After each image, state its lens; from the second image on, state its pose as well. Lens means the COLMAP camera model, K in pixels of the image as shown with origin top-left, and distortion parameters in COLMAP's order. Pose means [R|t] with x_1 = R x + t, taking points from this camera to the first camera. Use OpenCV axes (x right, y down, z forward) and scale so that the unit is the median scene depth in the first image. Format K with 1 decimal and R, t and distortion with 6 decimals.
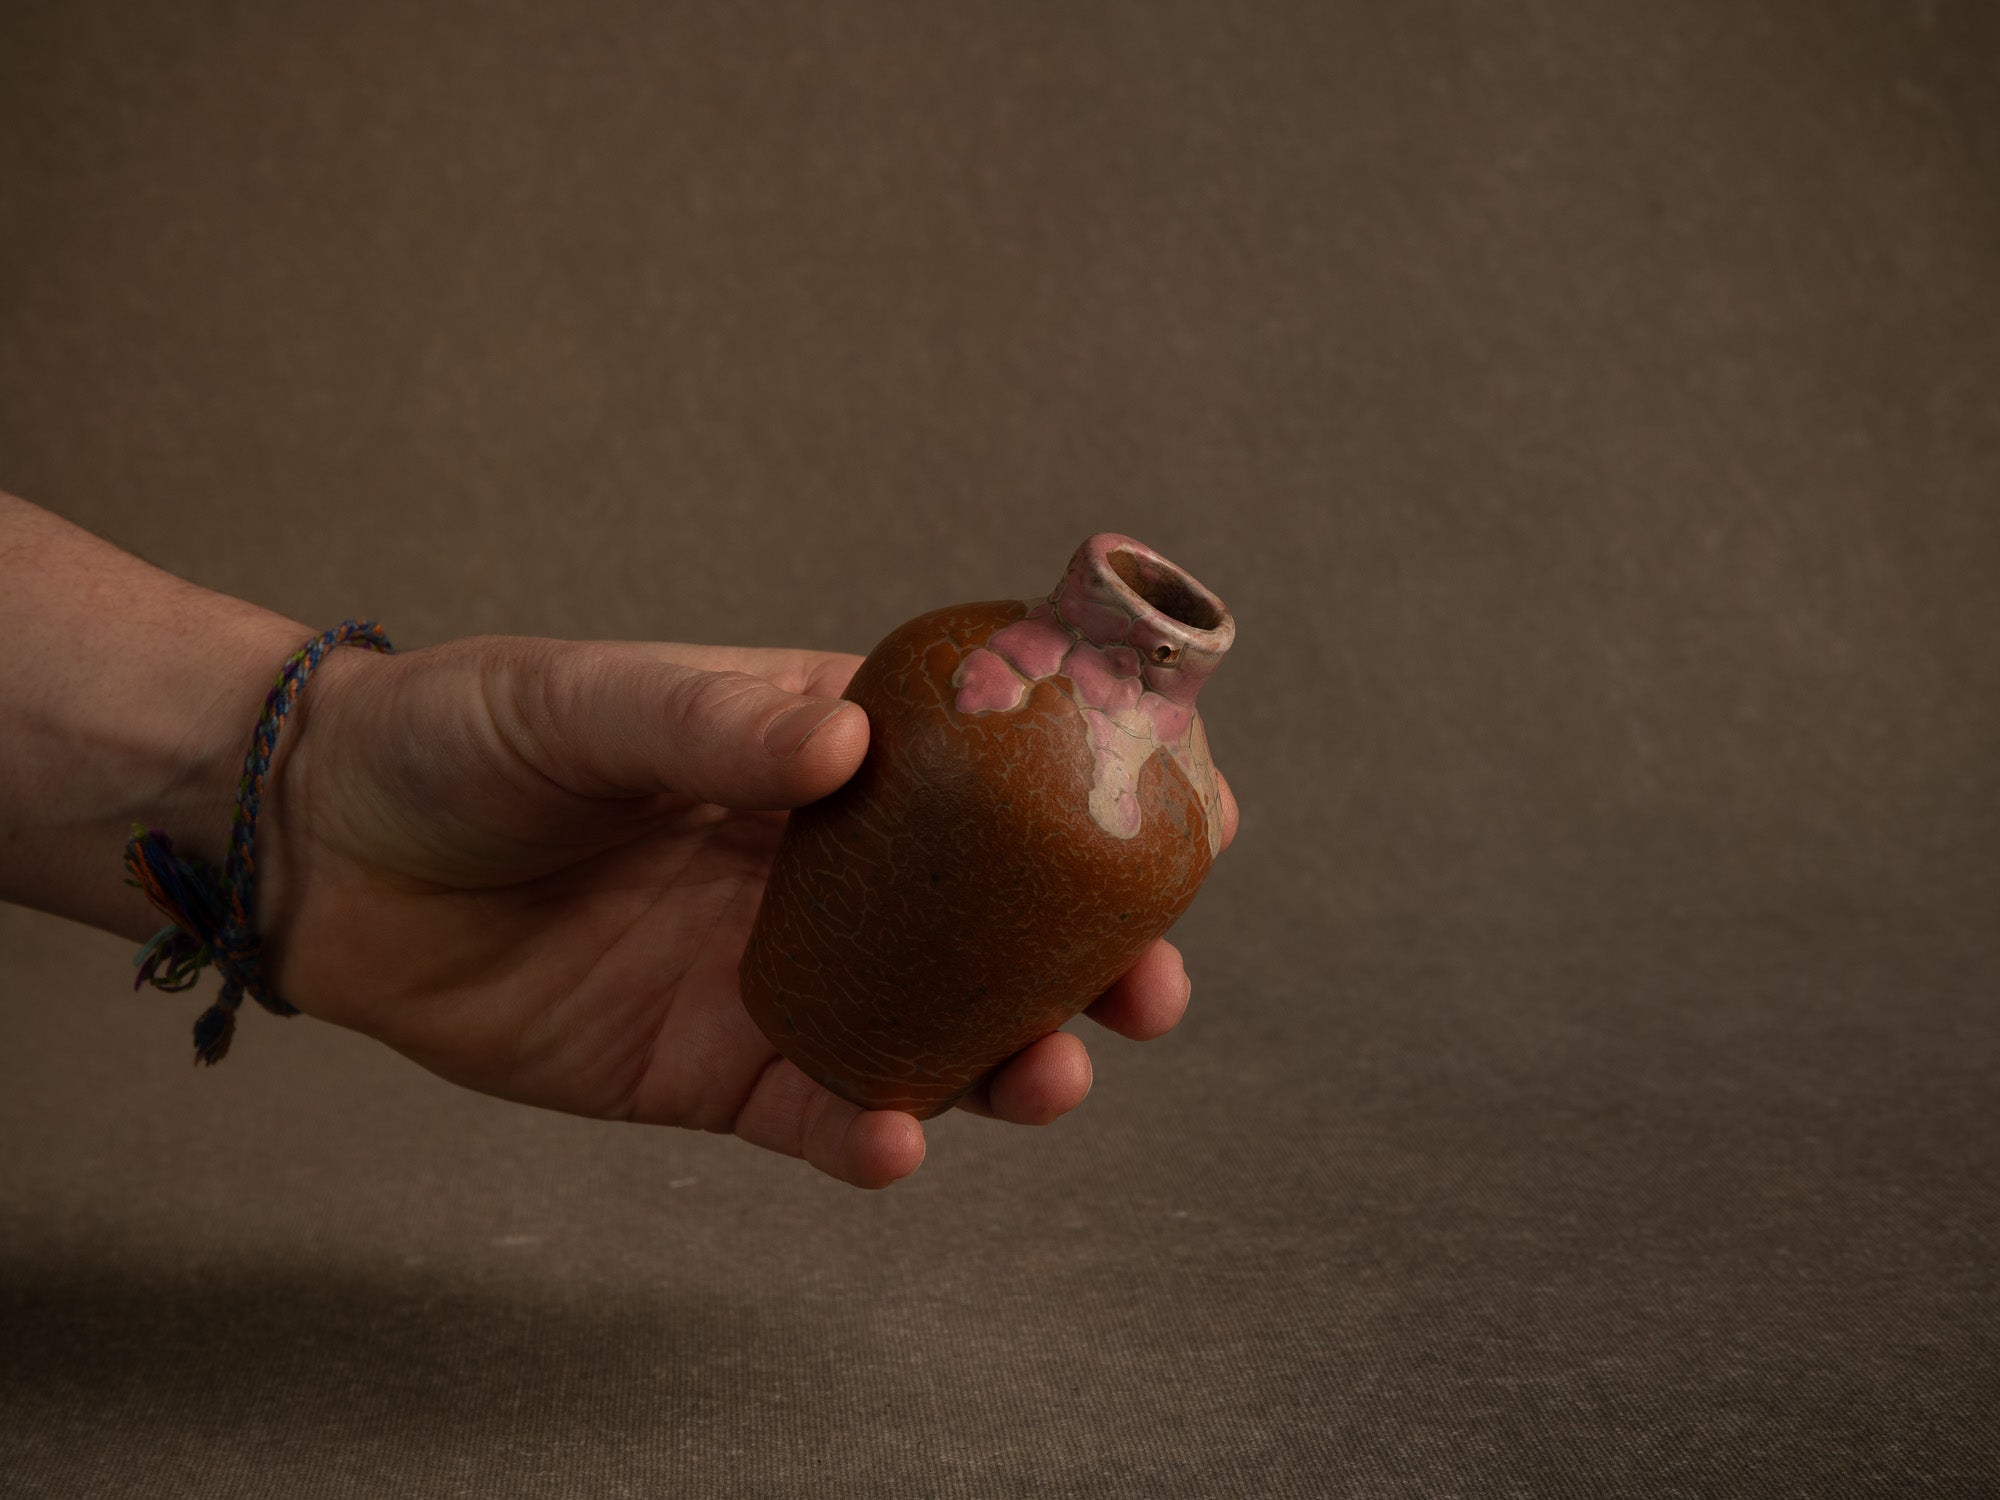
lens RADIAL K [[3873.1, 0, 957.6], [0, 3873.1, 749.5], [0, 0, 1]] dist [0.025155, -0.025635]
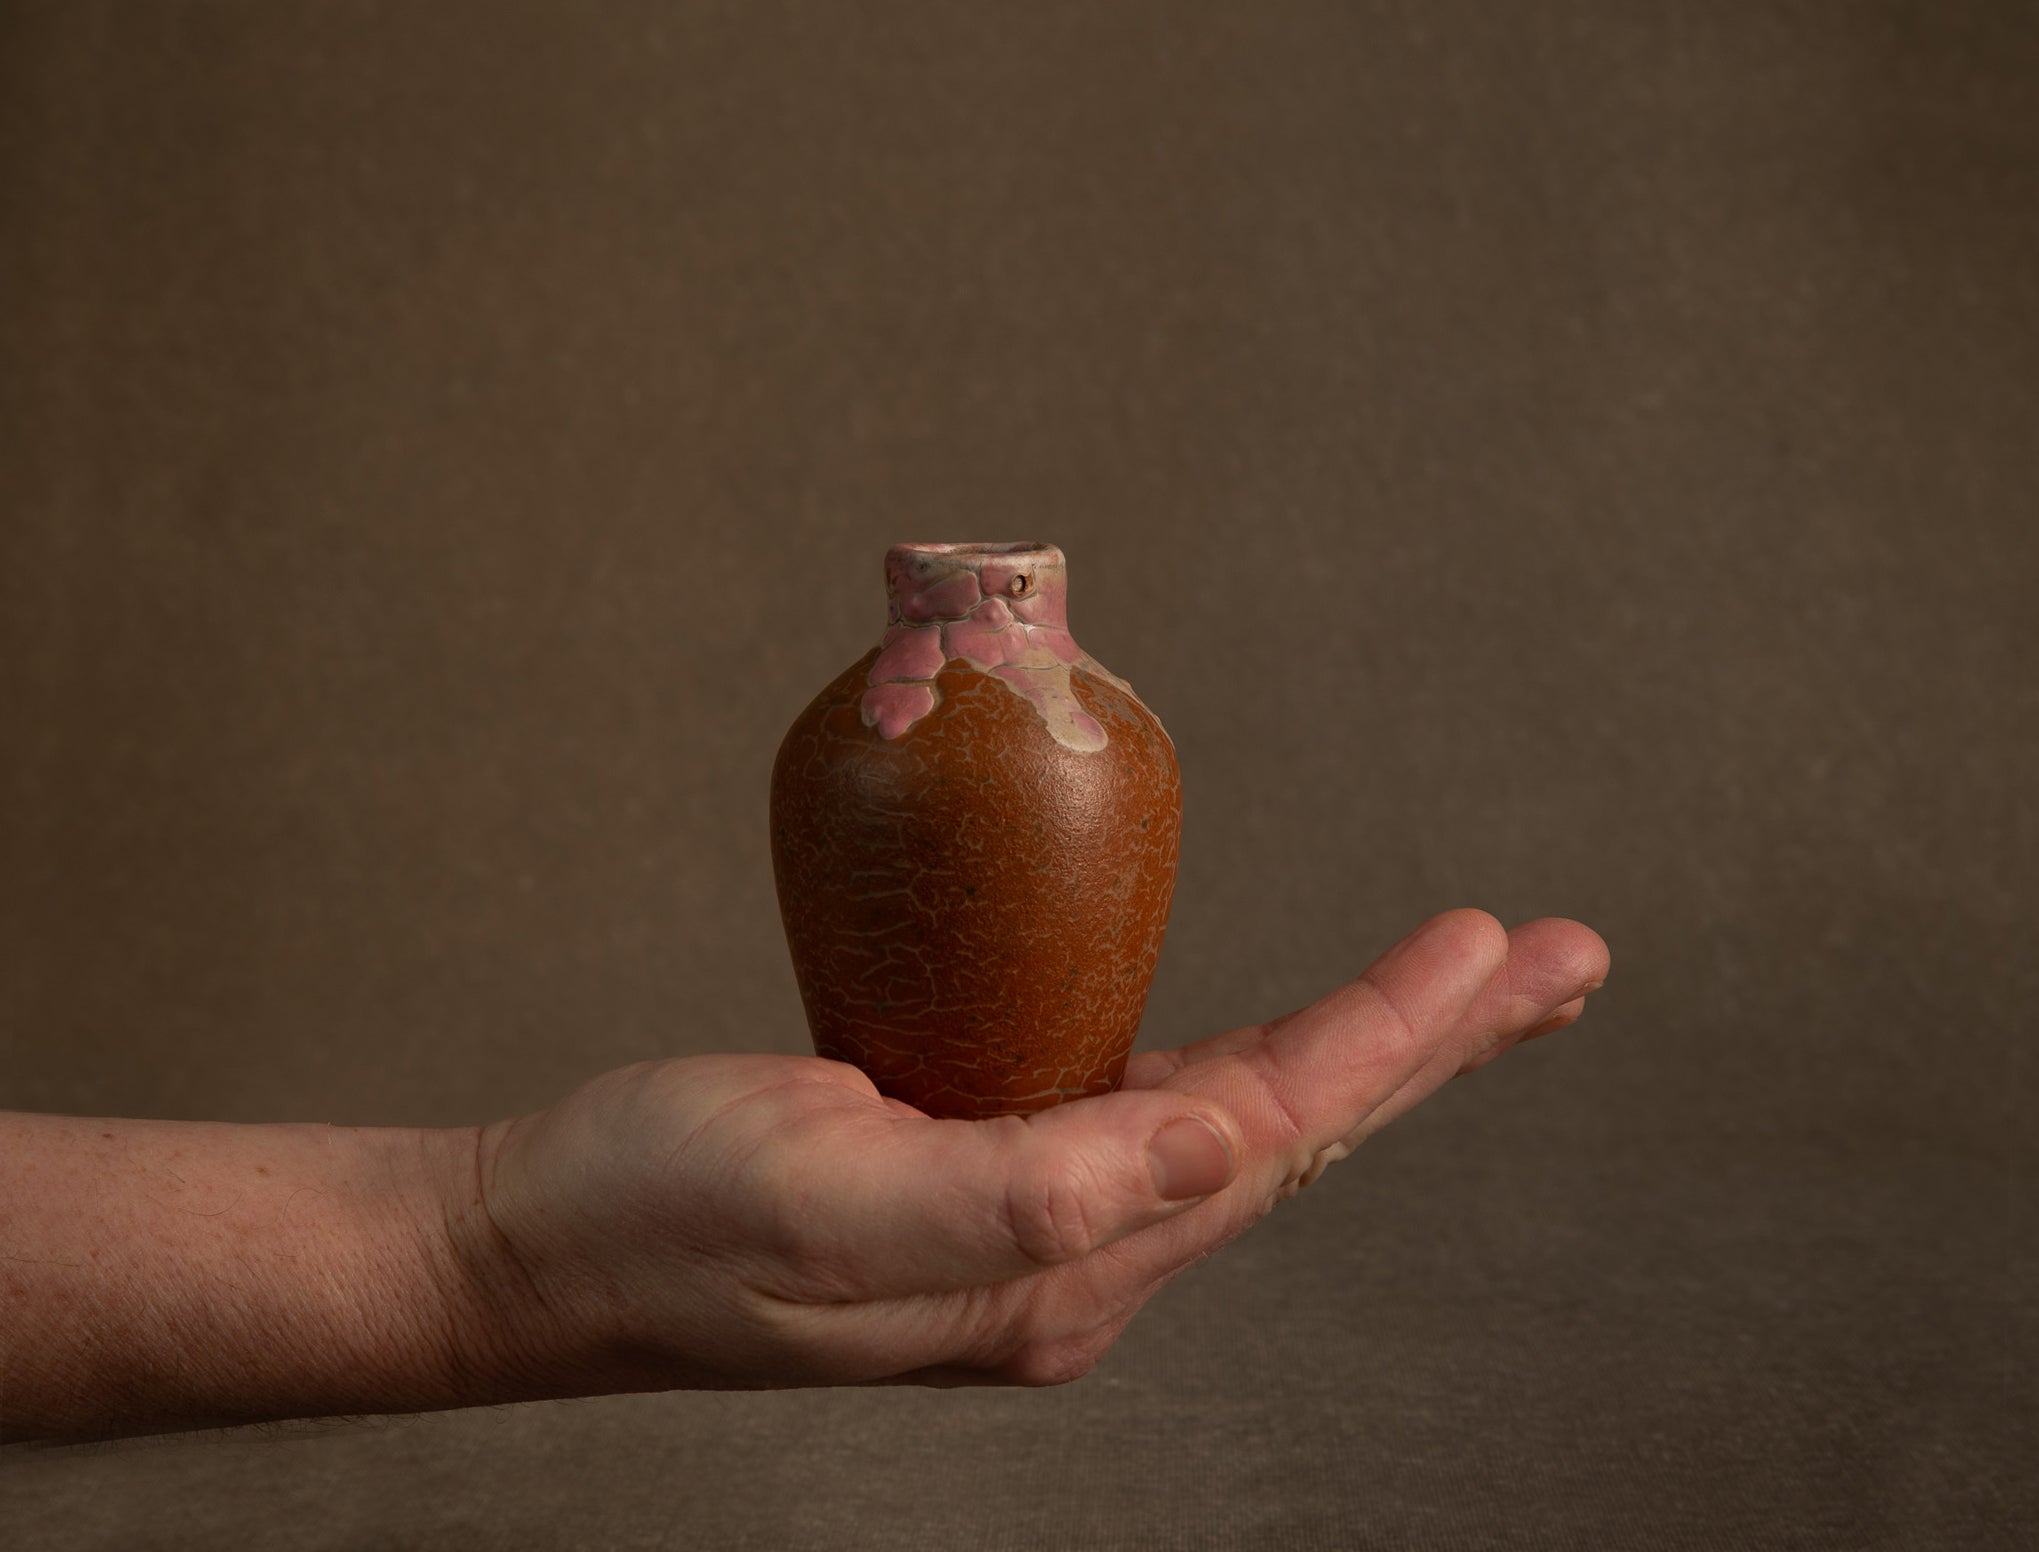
lens RADIAL K [[3855.3, 0, 948.9], [0, 3855.3, 779.4], [0, 0, 1]] dist [0.007419, 0.123202]
pose [[0.993685, 0.024043, -0.109596, 0.129670], [-0.029666, 0.998311, -0.049960, 0.010388], [0.108209, 0.052896, 0.992720, -0.058007]]
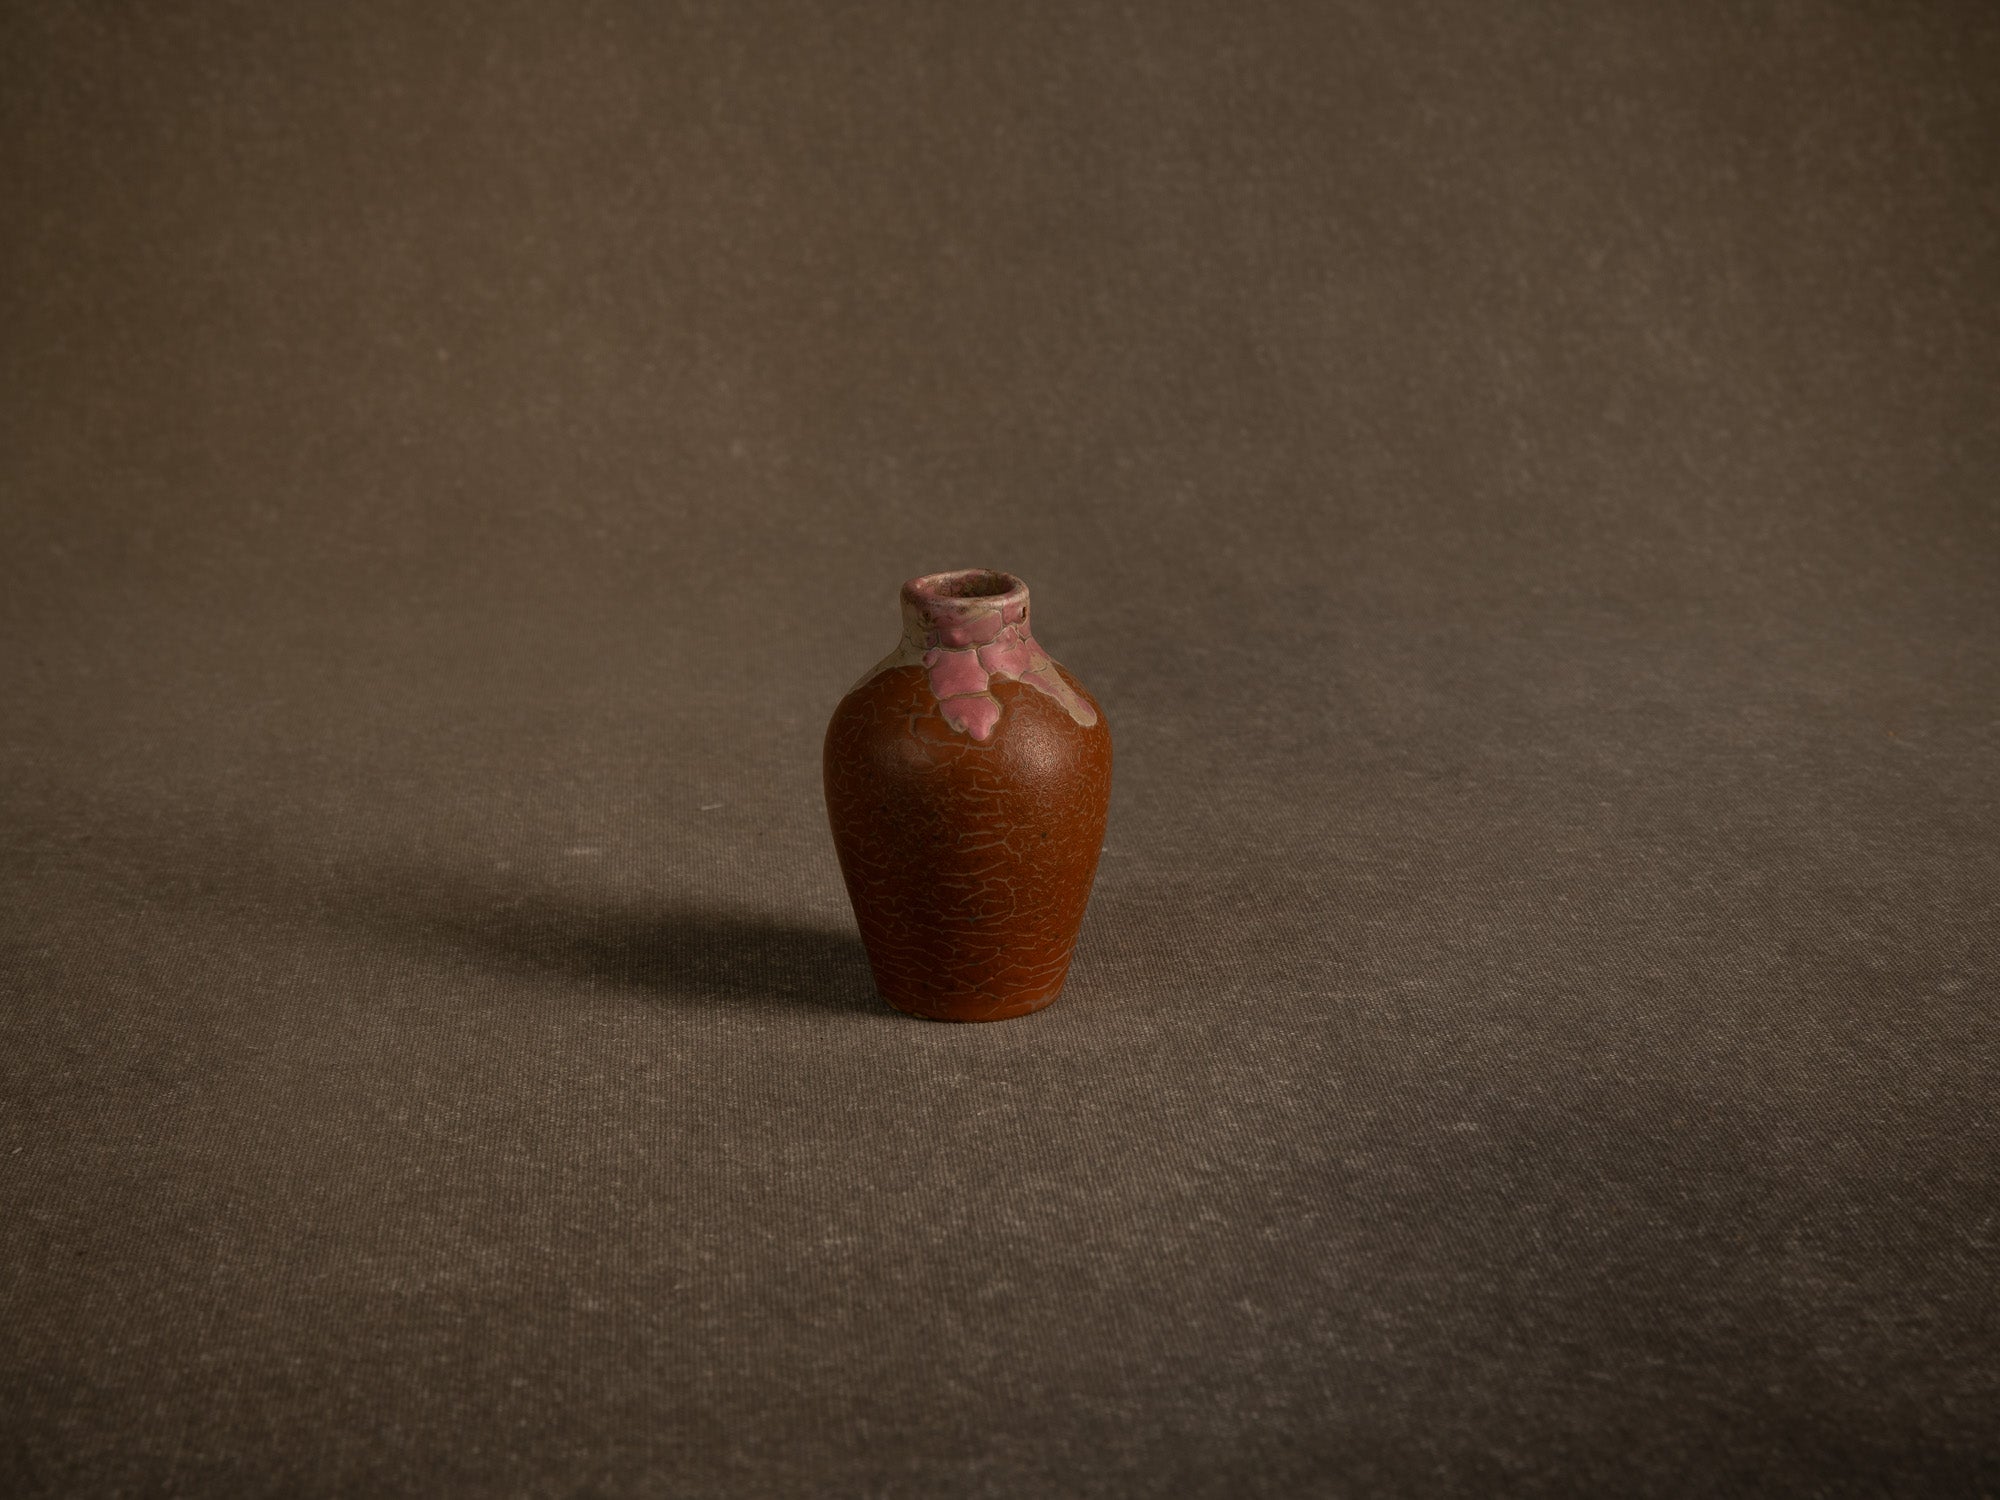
lens RADIAL K [[3882.7, 0, 943.2], [0, 3882.7, 671.7], [0, 0, 1]] dist [0.039089, 0.129761]
pose [[0.999396, 0.034267, 0.005697, -0.004576], [-0.034666, 0.994355, 0.100285, -0.068007], [-0.002229, -0.100422, 0.994942, -0.281675]]
